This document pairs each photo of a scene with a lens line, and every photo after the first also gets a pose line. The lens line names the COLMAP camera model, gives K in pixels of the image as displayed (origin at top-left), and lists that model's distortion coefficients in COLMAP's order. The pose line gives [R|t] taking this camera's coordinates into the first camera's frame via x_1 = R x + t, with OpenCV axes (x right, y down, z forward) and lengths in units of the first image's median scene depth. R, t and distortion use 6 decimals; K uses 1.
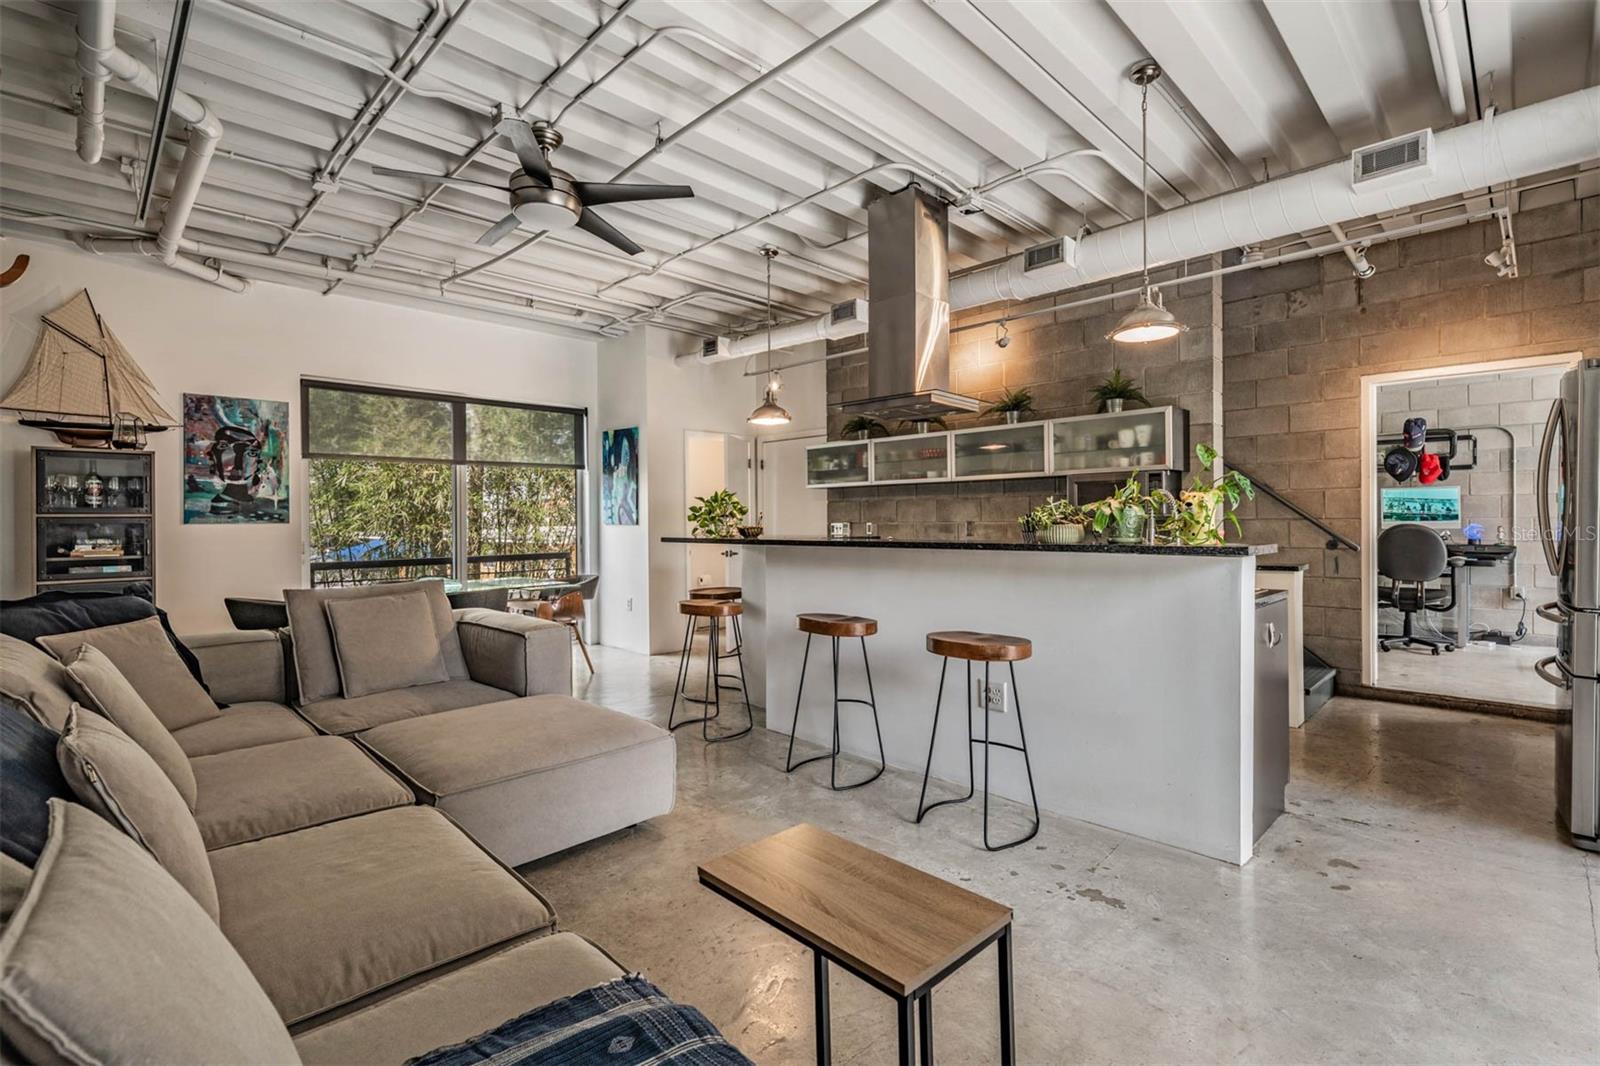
lens RADIAL K [[734.0, 0, 796.0], [0, 734.0, 525.3], [0, 0, 1]] dist [0.001350, -0.001011]
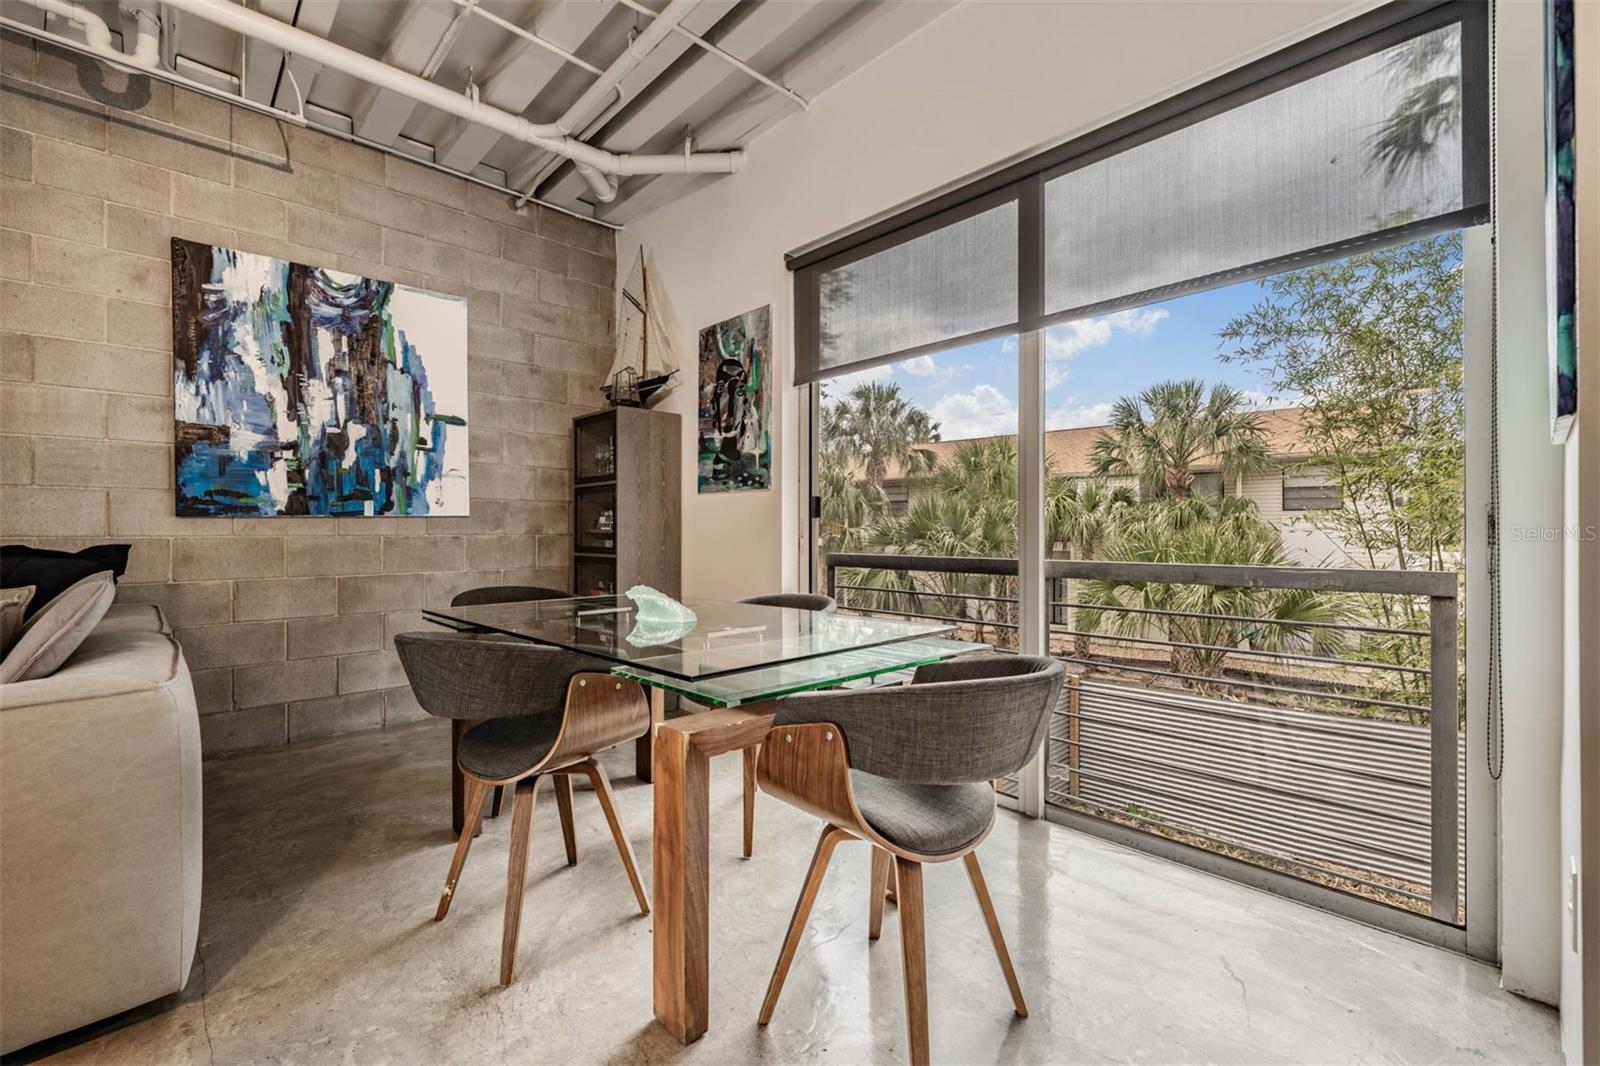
lens RADIAL K [[679.3, 0, 793.0], [0, 679.3, 525.8], [0, 0, 1]] dist [-0.000120, 0.000869]
pose [[-0.030367, 0.002946, -0.999534, -0.093010], [-0.006432, 0.999974, 0.003142, 0.029600], [0.999518, 0.006525, -0.030348, 1.099539]]
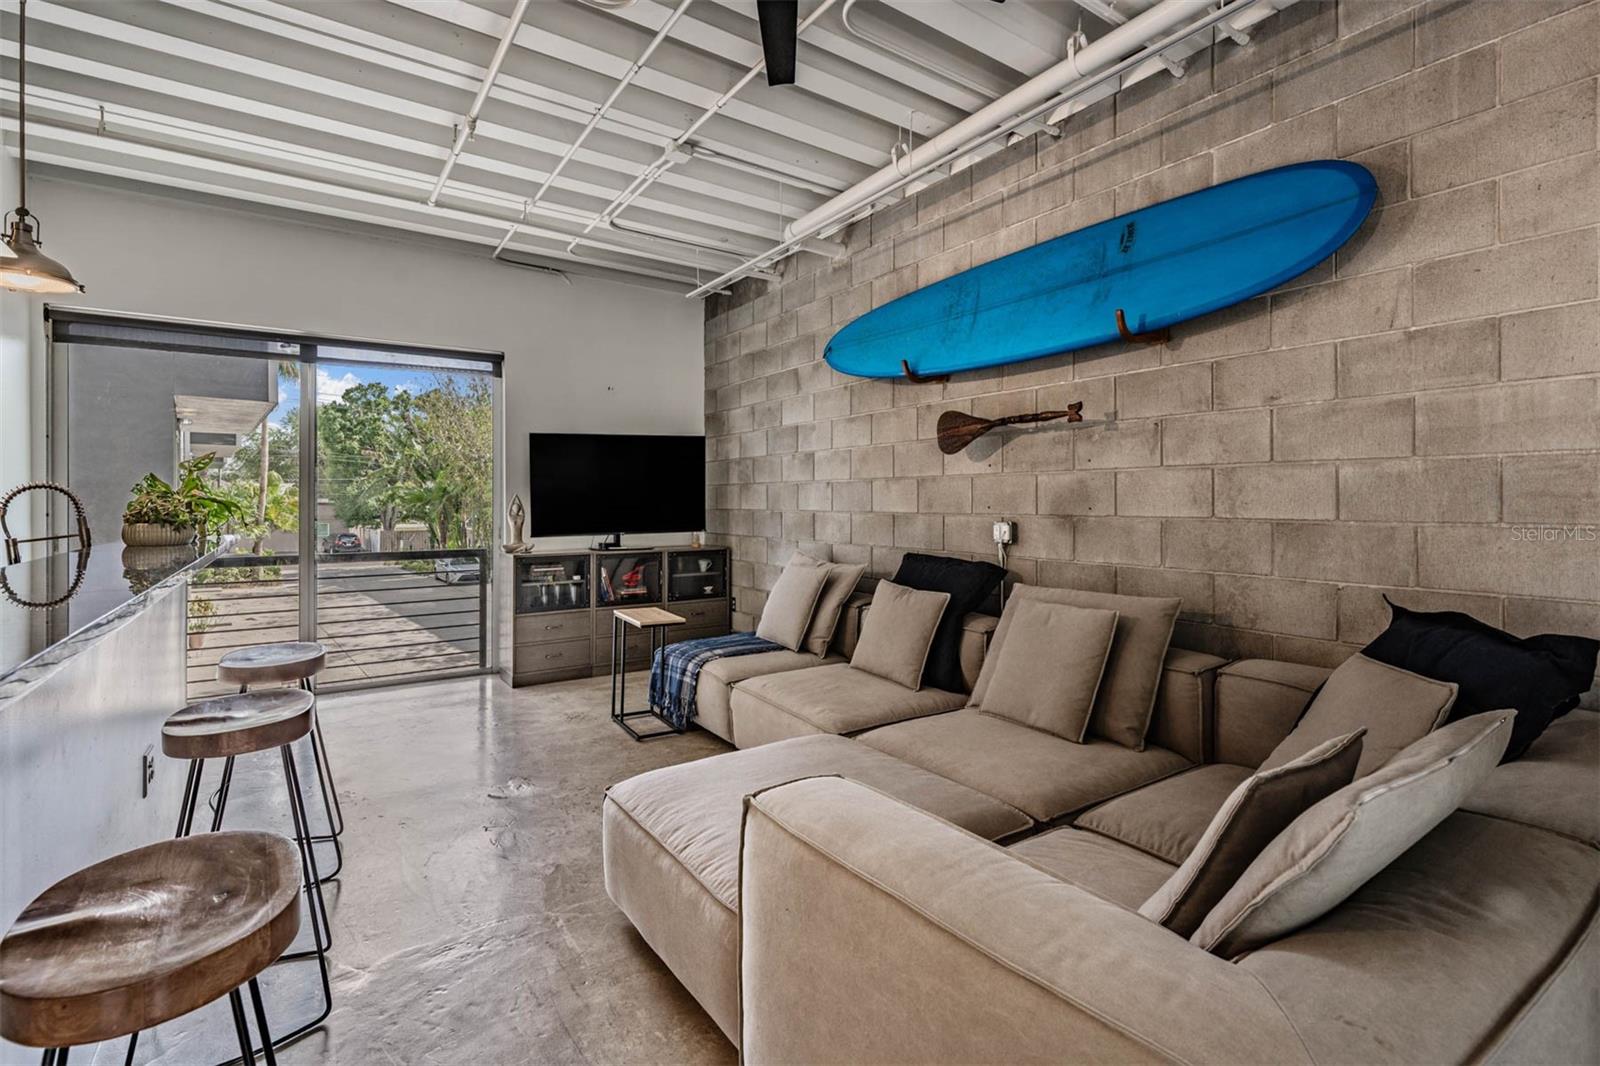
lens RADIAL K [[734.0, 0, 803.7], [0, 734.0, 500.4], [0, 0, 1]] dist [0.001350, -0.001011]
pose [[-0.983396, 0.006734, 0.181349, -0.288379], [0.007026, 0.999975, 0.000968, -0.011553], [-0.181338, 0.002226, -0.983418, 0.973780]]
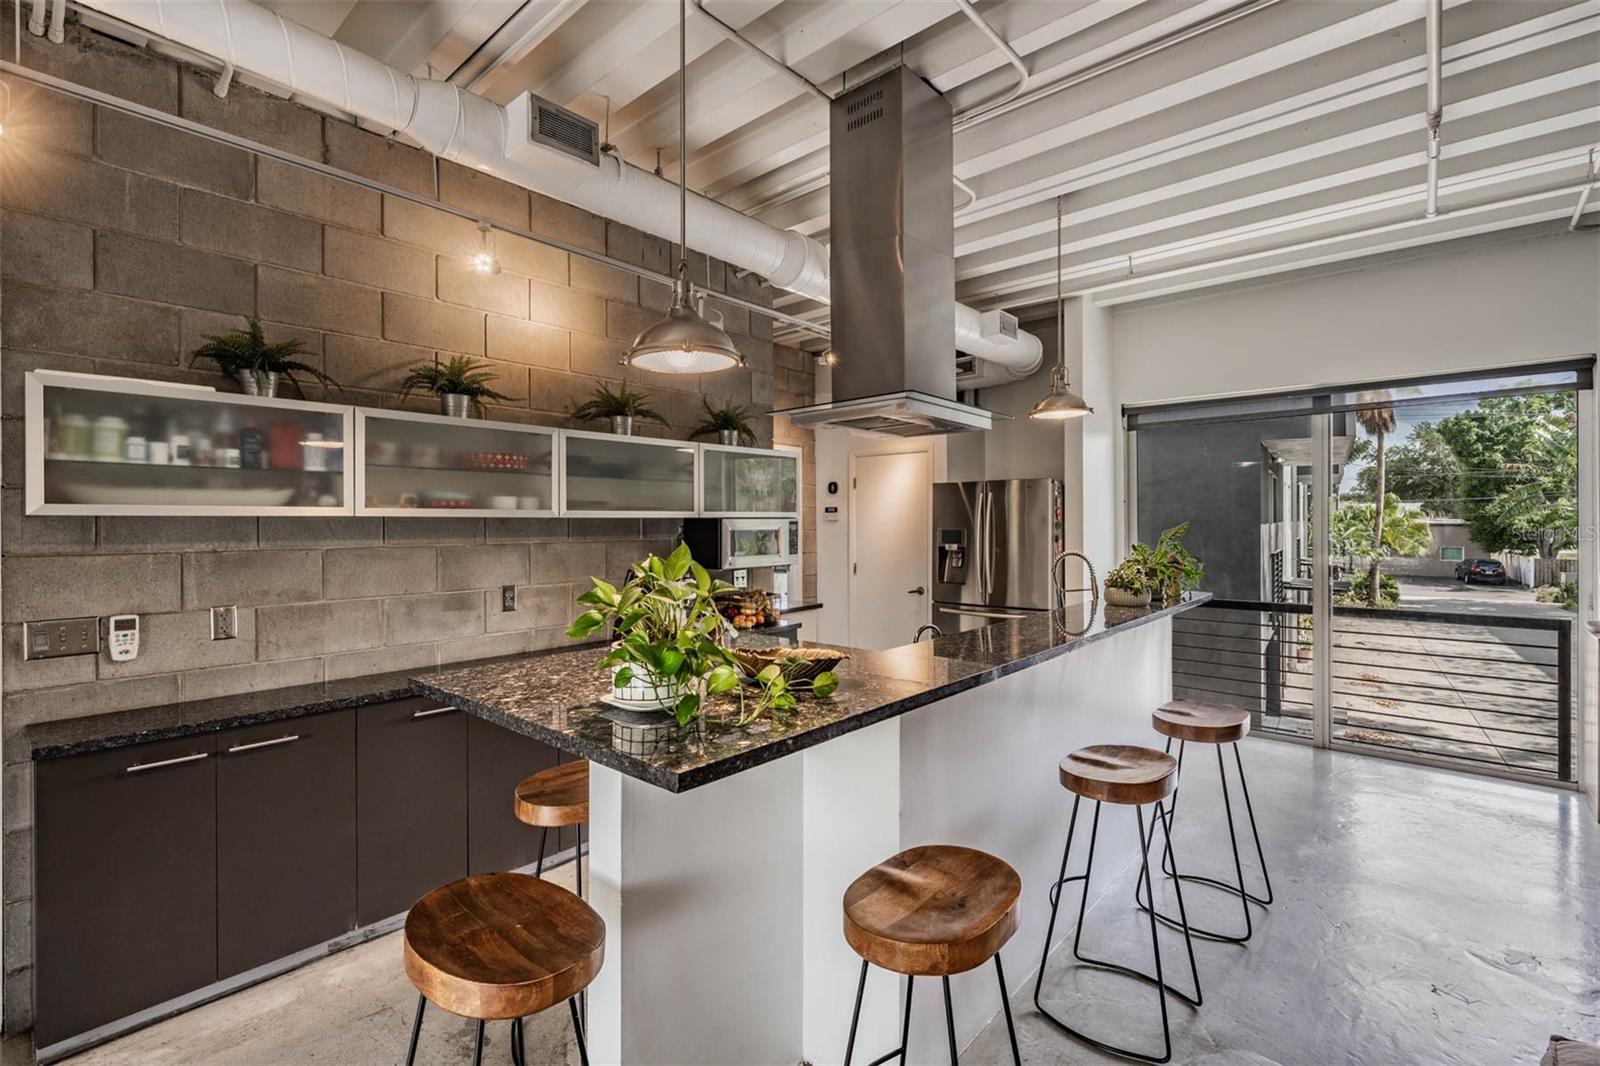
lens RADIAL K [[734.0, 0, 807.7], [0, 734.0, 531.8], [0, 0, 1]] dist [0.001350, -0.001011]
pose [[-0.074137, -0.008022, 0.997216, -0.377968], [0.007688, 0.999933, 0.008616, -0.054770], [-0.997218, 0.008306, -0.074070, 0.883697]]
